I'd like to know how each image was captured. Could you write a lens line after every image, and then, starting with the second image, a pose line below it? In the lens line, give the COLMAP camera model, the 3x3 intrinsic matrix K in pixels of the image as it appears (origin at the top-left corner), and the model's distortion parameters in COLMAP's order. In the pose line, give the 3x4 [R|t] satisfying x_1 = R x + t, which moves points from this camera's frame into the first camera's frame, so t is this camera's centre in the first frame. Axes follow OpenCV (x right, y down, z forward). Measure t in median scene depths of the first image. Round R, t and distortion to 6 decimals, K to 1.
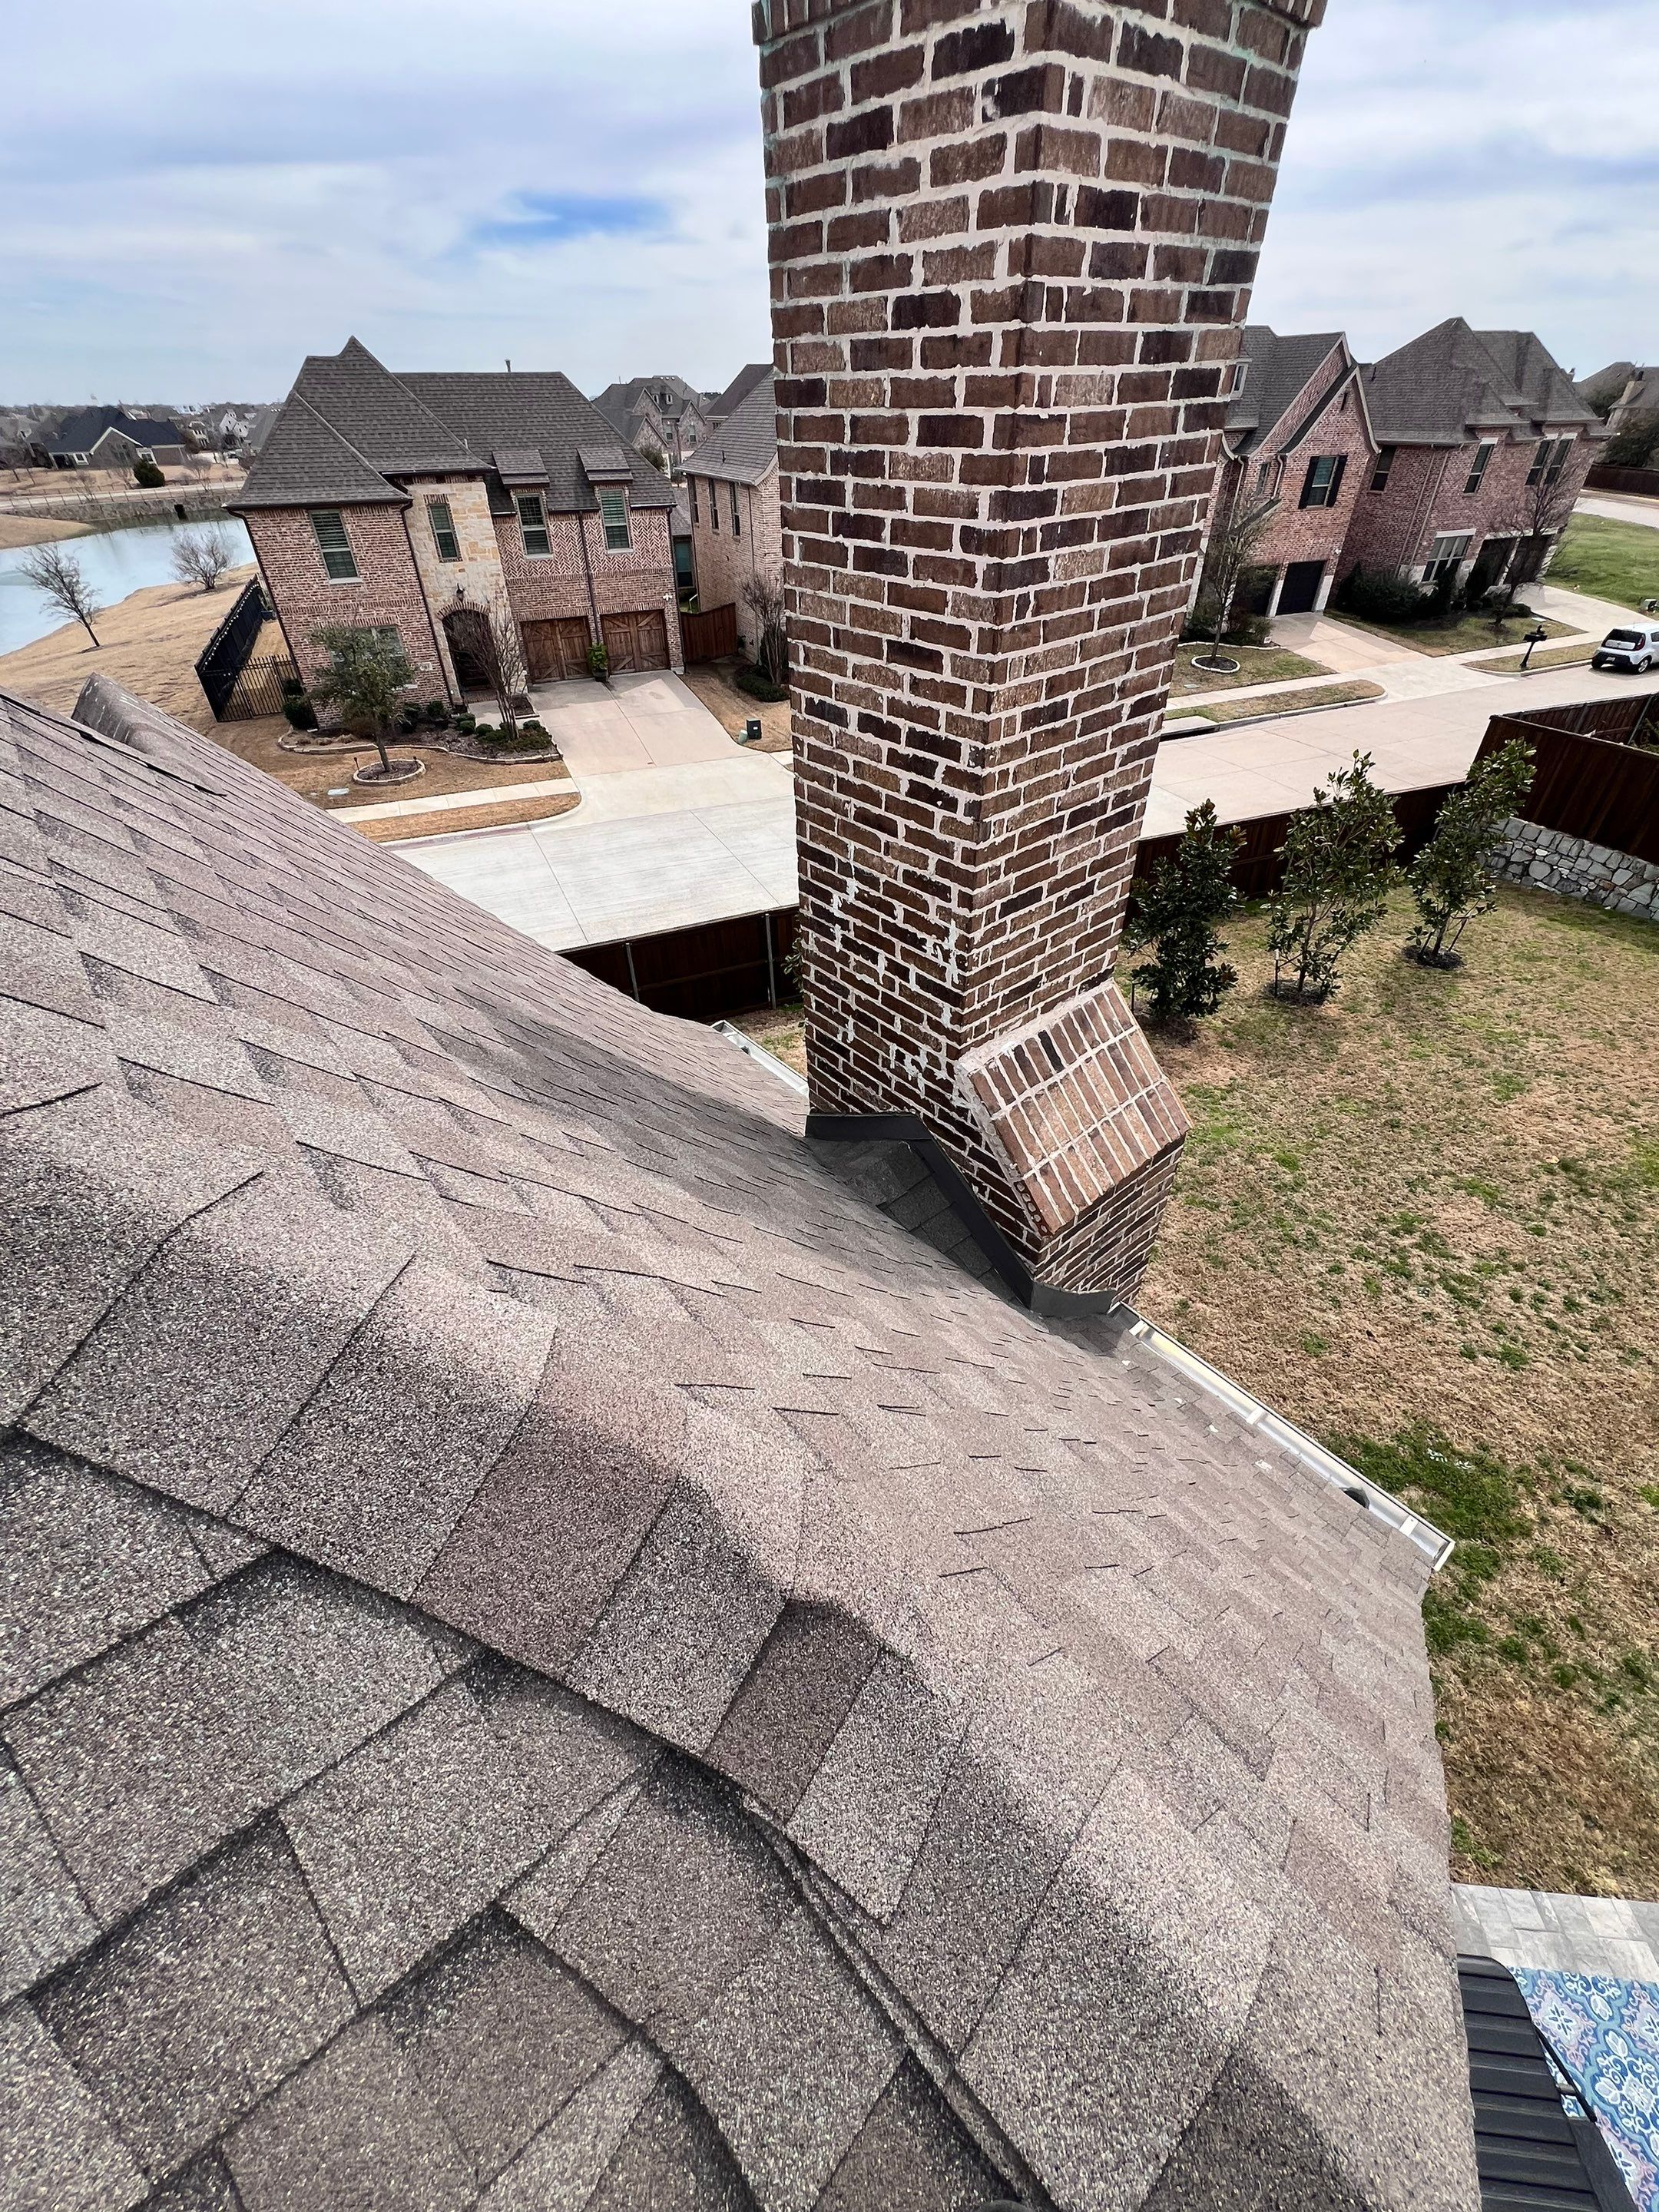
lens RADIAL K [[893.7, 0, 831.9], [0, 893.7, 1097.9], [0, 0, 1]] dist [-0.003784, 0.002490]
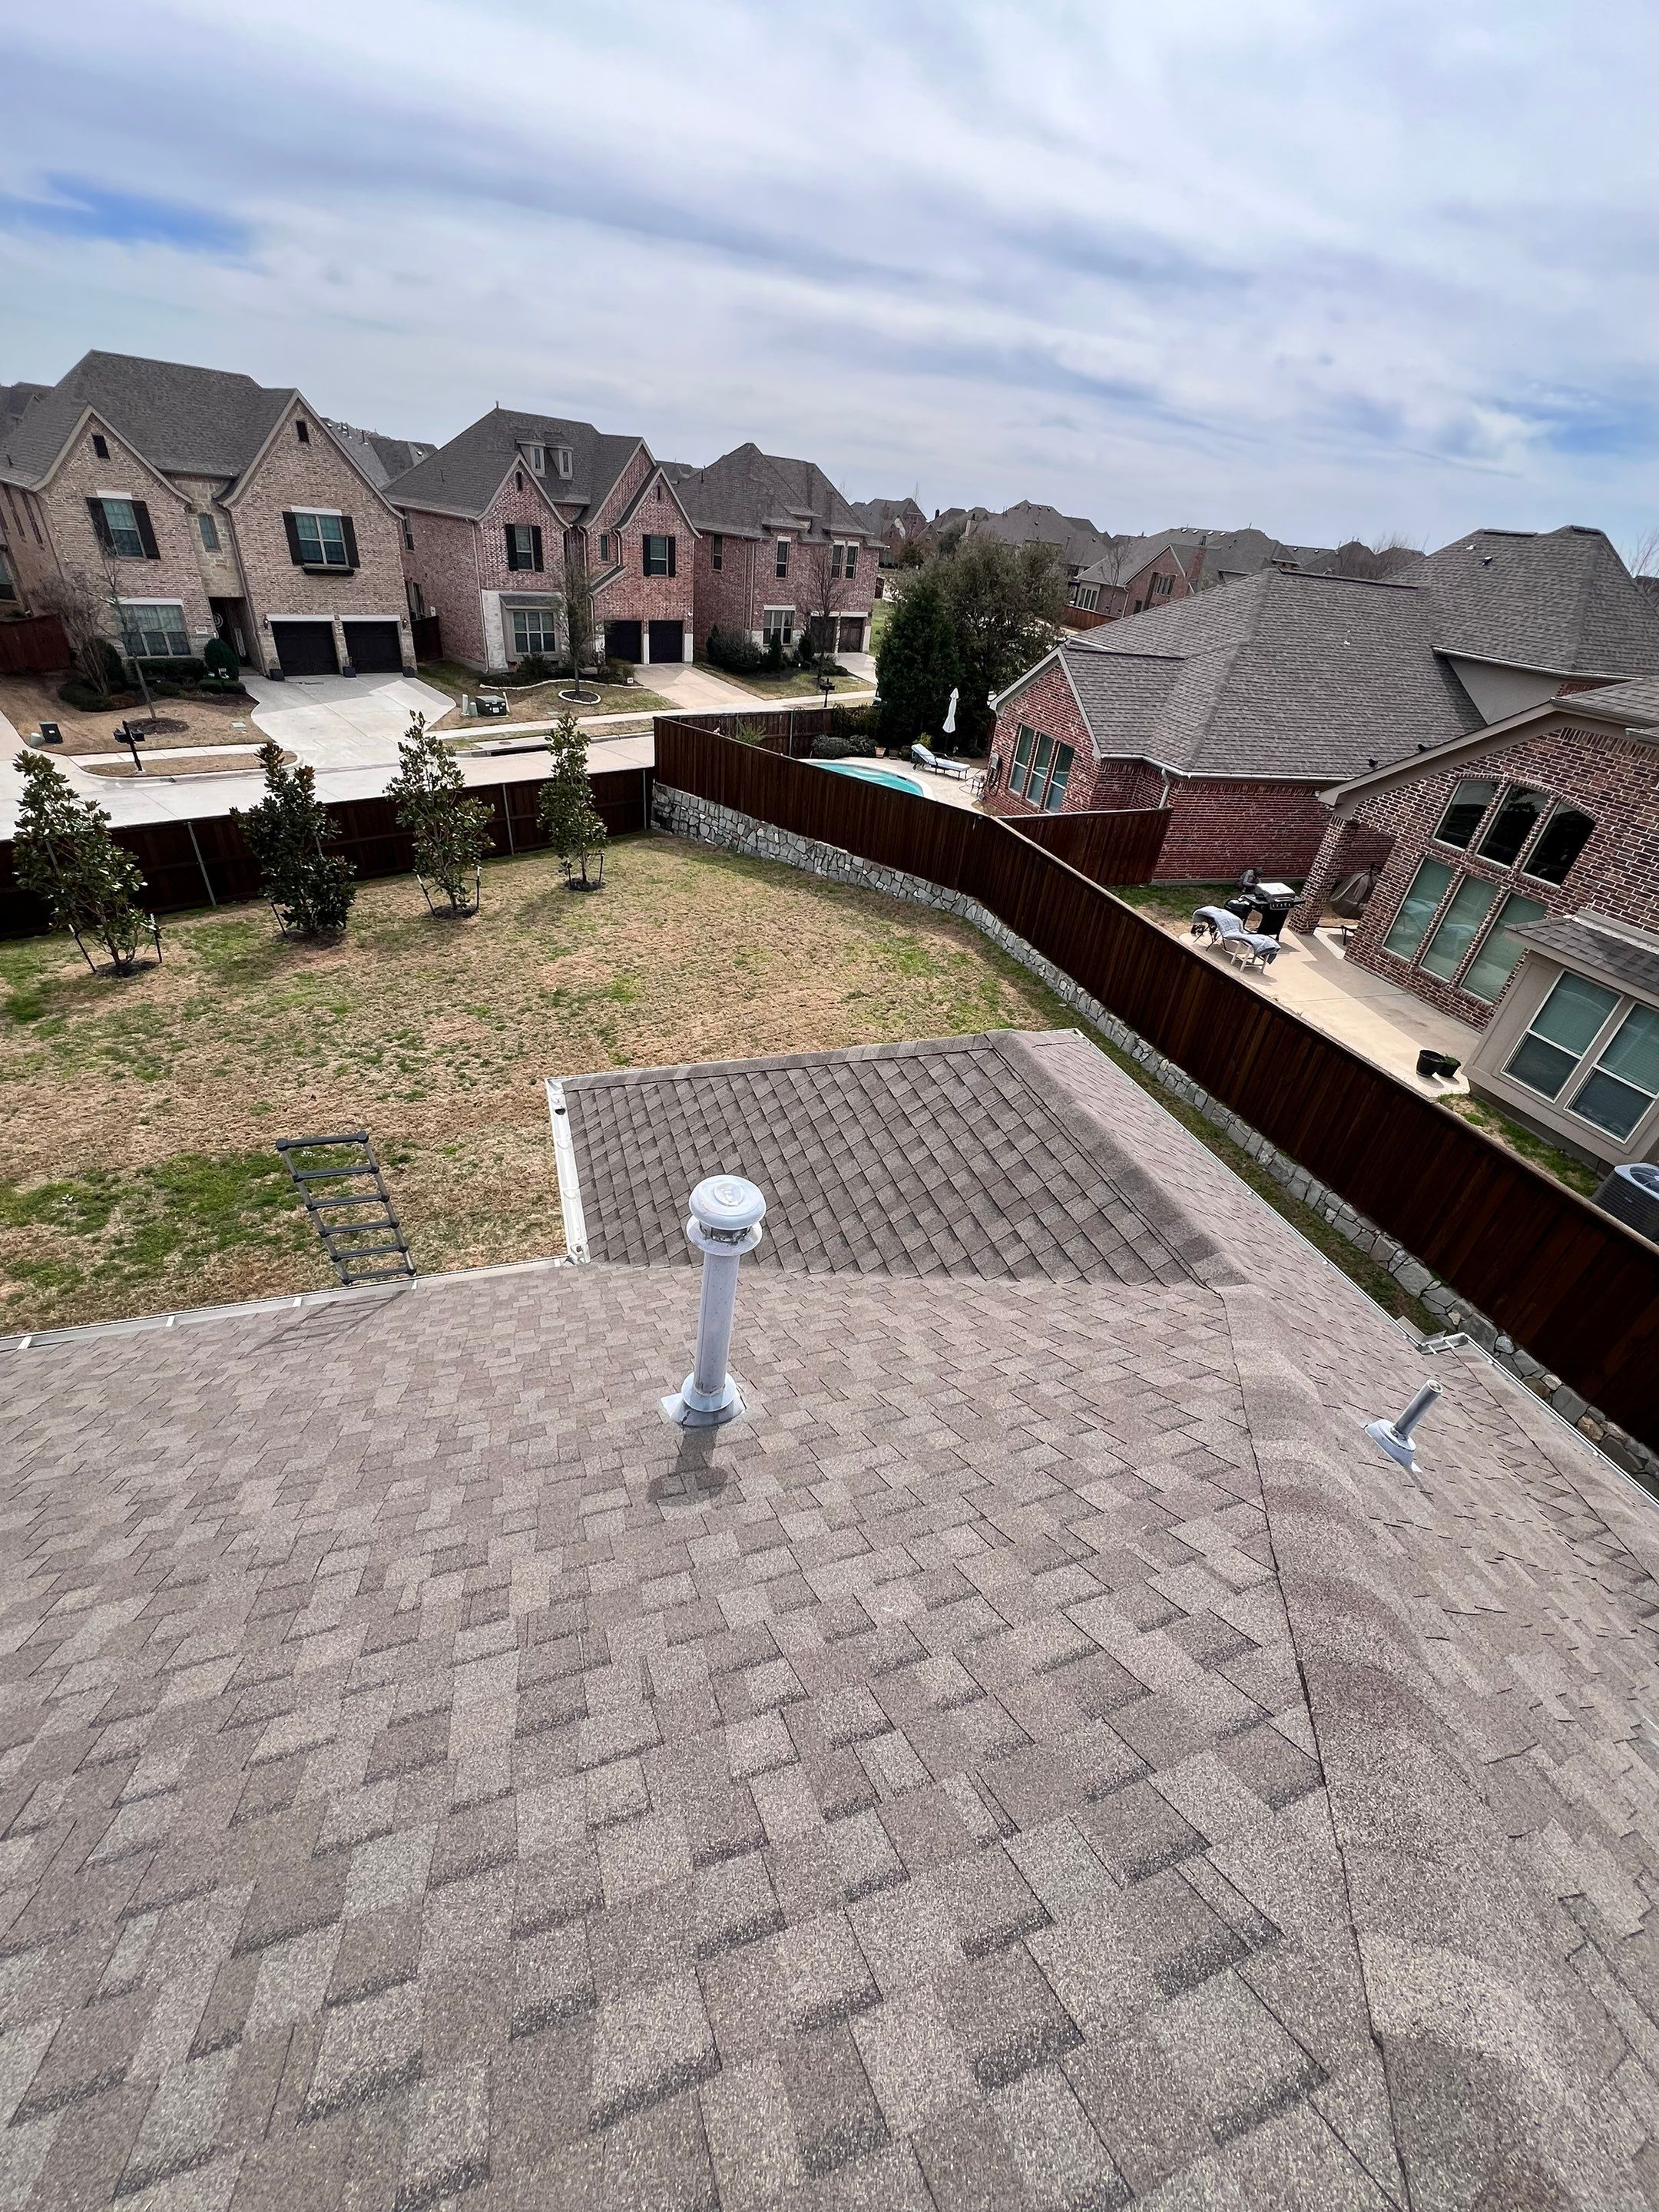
lens RADIAL K [[888.0, 0, 836.1], [0, 888.0, 1100.9], [0, 0, 1]] dist [-0.001875, 0.000590]
pose [[0.911306, -0.134471, 0.389151, 0.263233], [0.156531, 0.987347, -0.025385, 0.140938], [-0.380813, 0.084048, 0.920824, -0.180210]]
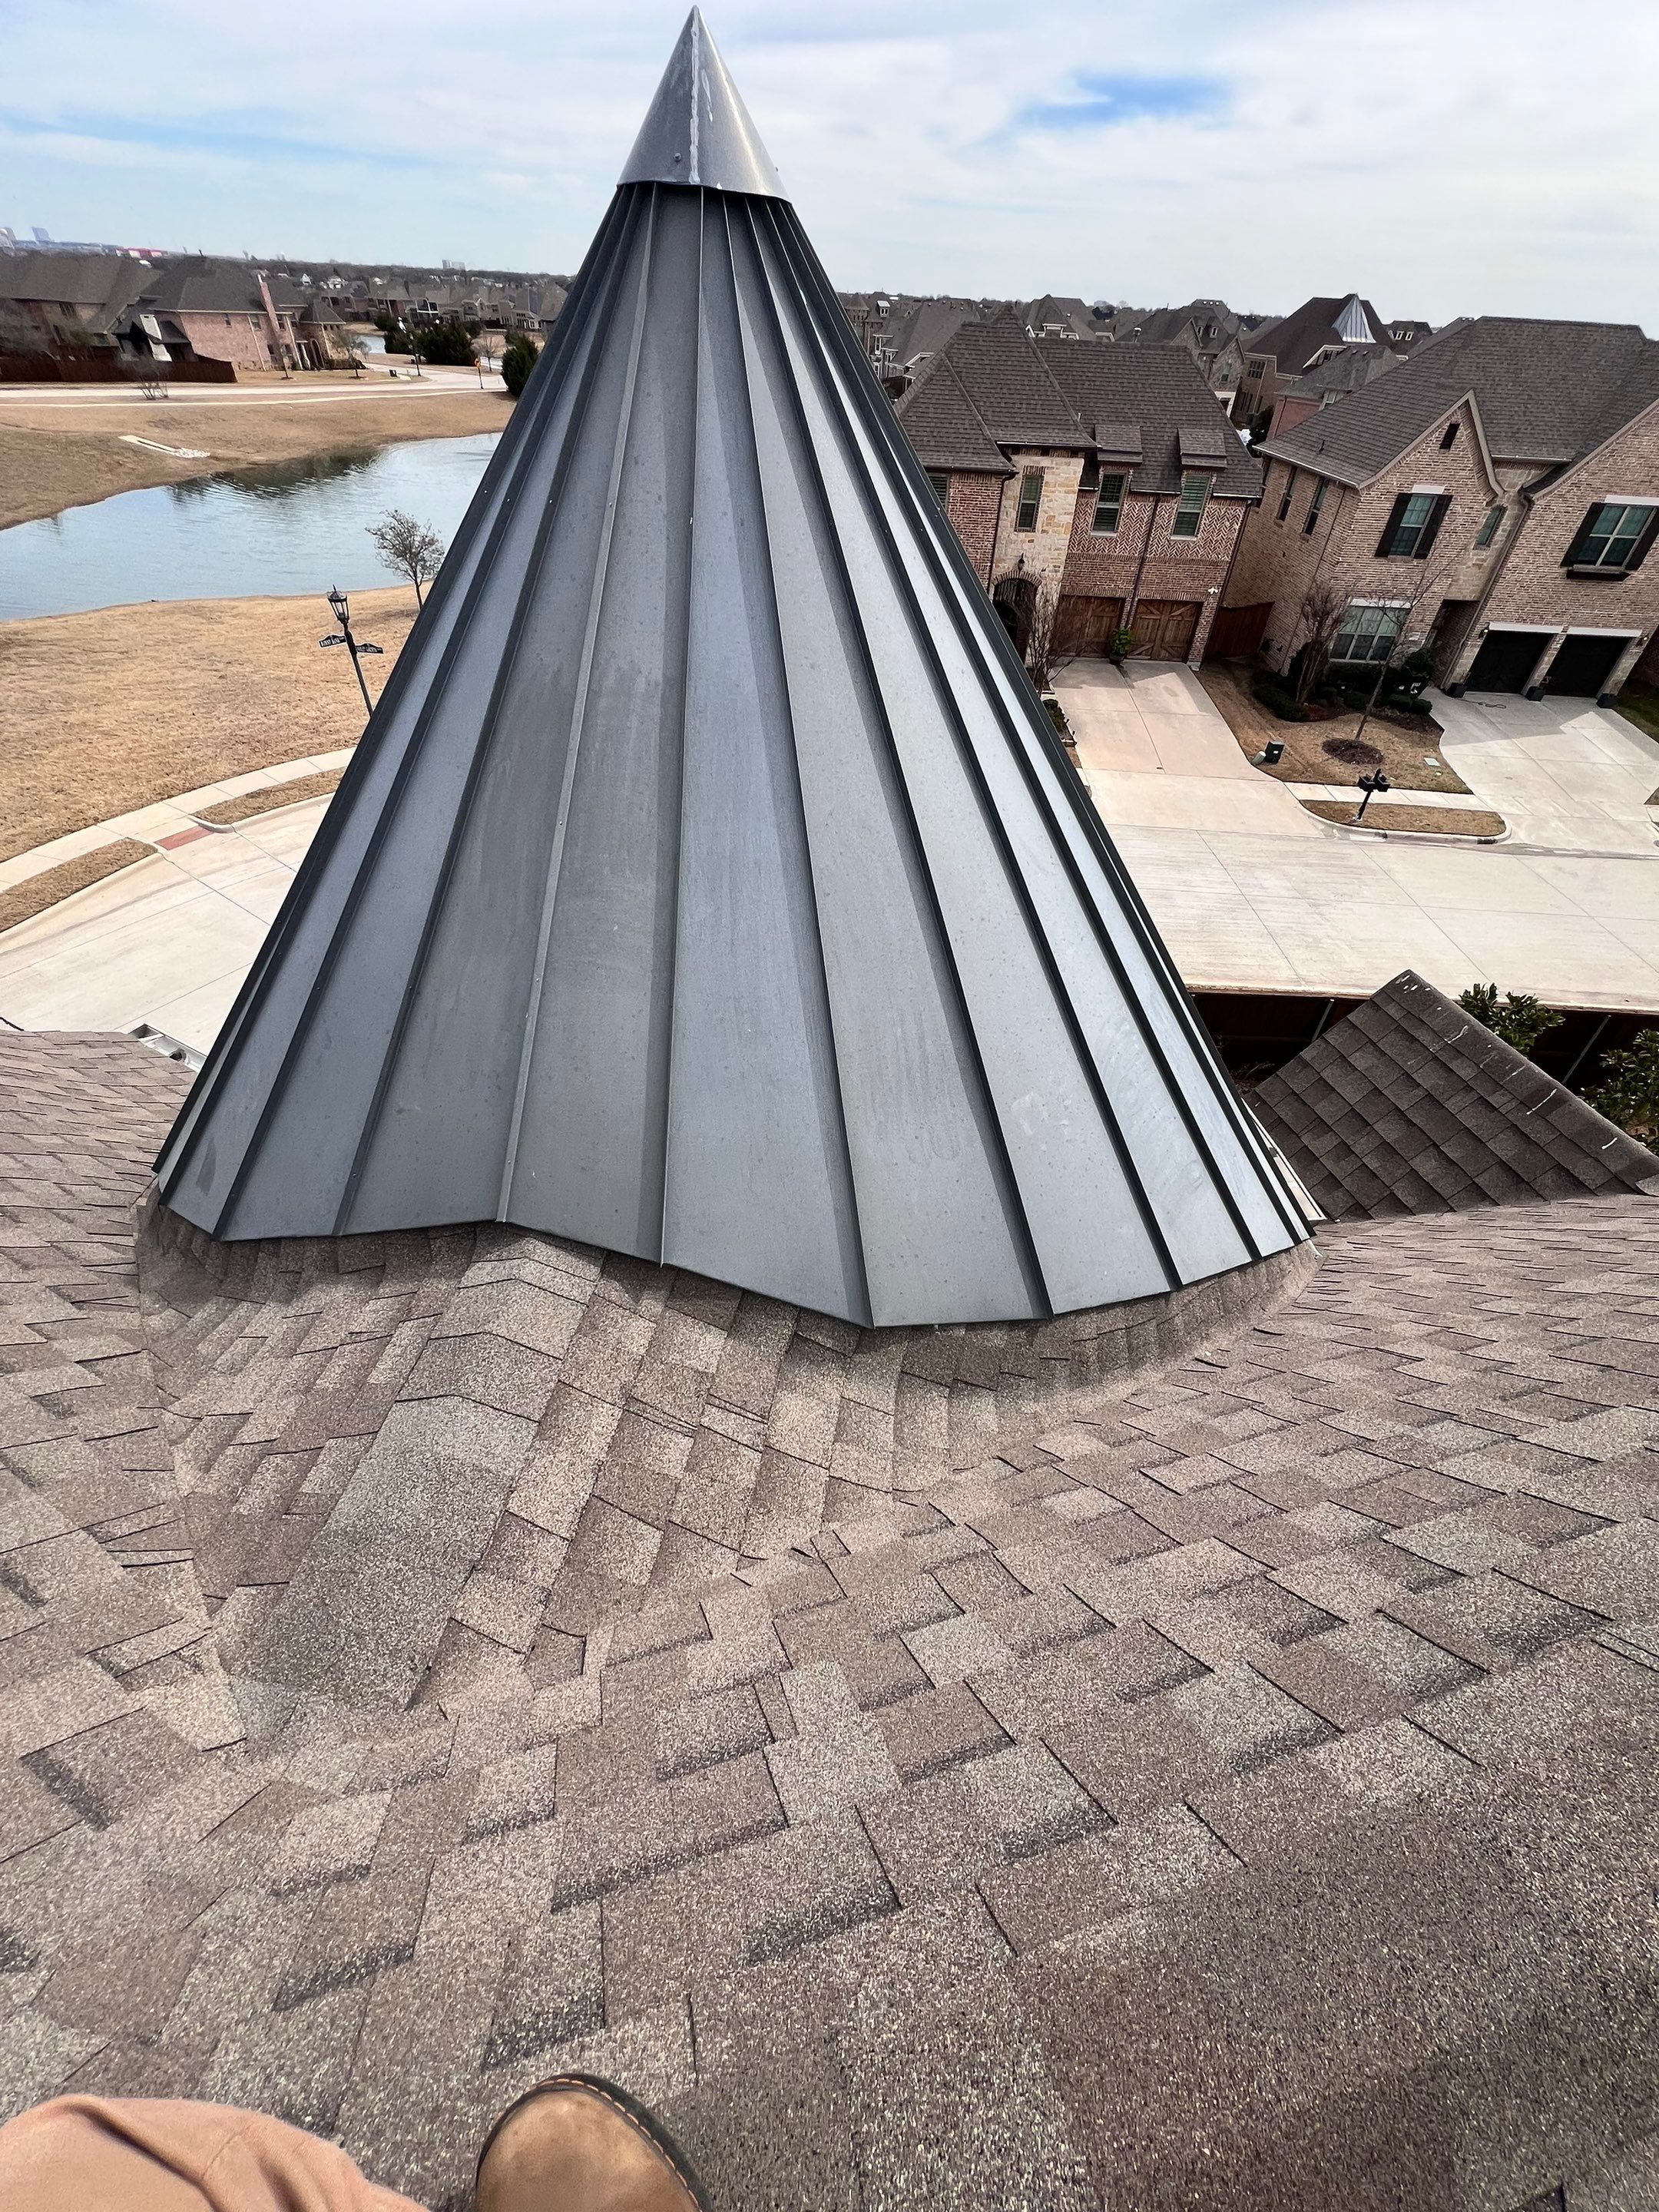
lens RADIAL K [[889.5, 0, 832.2], [0, 889.5, 1101.1], [0, 0, 1]] dist [-0.003193, 0.001111]
pose [[0.908846, 0.313986, -0.274611, -0.138911], [-0.294772, 0.949241, 0.109776, -0.020776], [0.295140, -0.018822, 0.955268, -0.063738]]
